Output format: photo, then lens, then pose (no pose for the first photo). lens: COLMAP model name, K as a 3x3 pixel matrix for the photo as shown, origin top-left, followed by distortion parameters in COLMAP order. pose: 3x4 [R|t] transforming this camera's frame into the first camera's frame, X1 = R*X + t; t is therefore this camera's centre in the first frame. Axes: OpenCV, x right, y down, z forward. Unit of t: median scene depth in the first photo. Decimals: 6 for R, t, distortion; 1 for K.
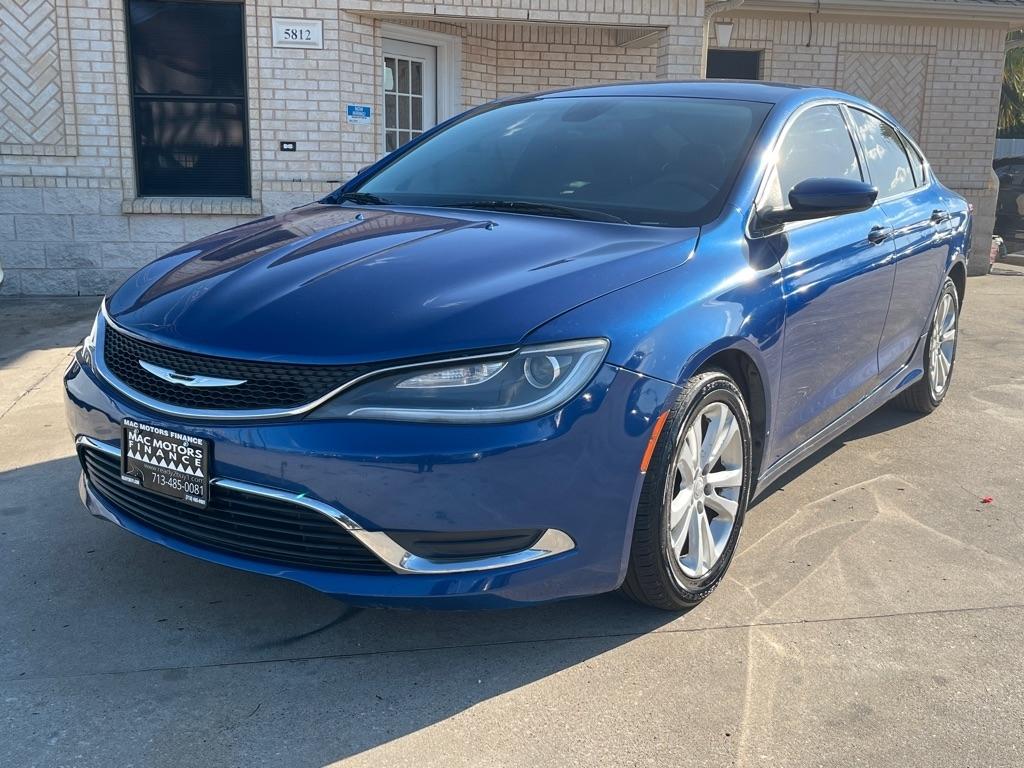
lens RADIAL K [[1050.7, 0, 514.8], [0, 1050.7, 385.2], [0, 0, 1]] dist [0.030976, -0.028450]
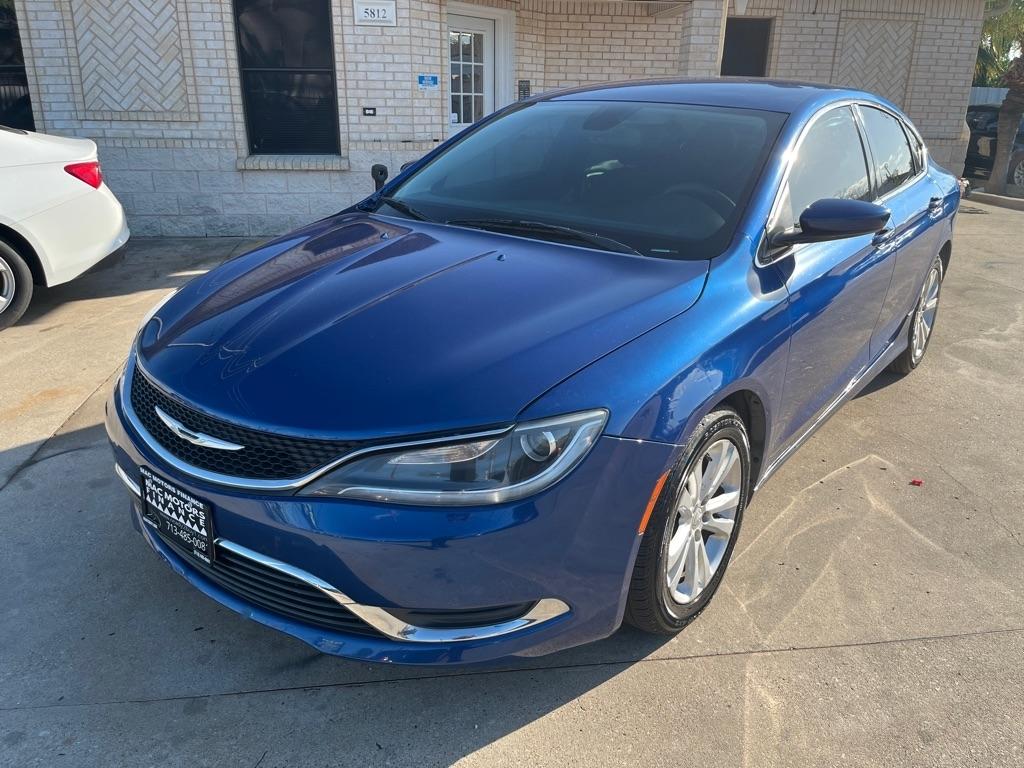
lens RADIAL K [[774.6, 0, 512.6], [0, 774.6, 386.2], [0, 0, 1]] dist [0.079376, -0.122690]
pose [[0.997683, 0.019421, -0.065201, 0.035056], [-0.009701, 0.989208, 0.146200, -0.126139], [0.067337, -0.145229, 0.987104, 0.210195]]
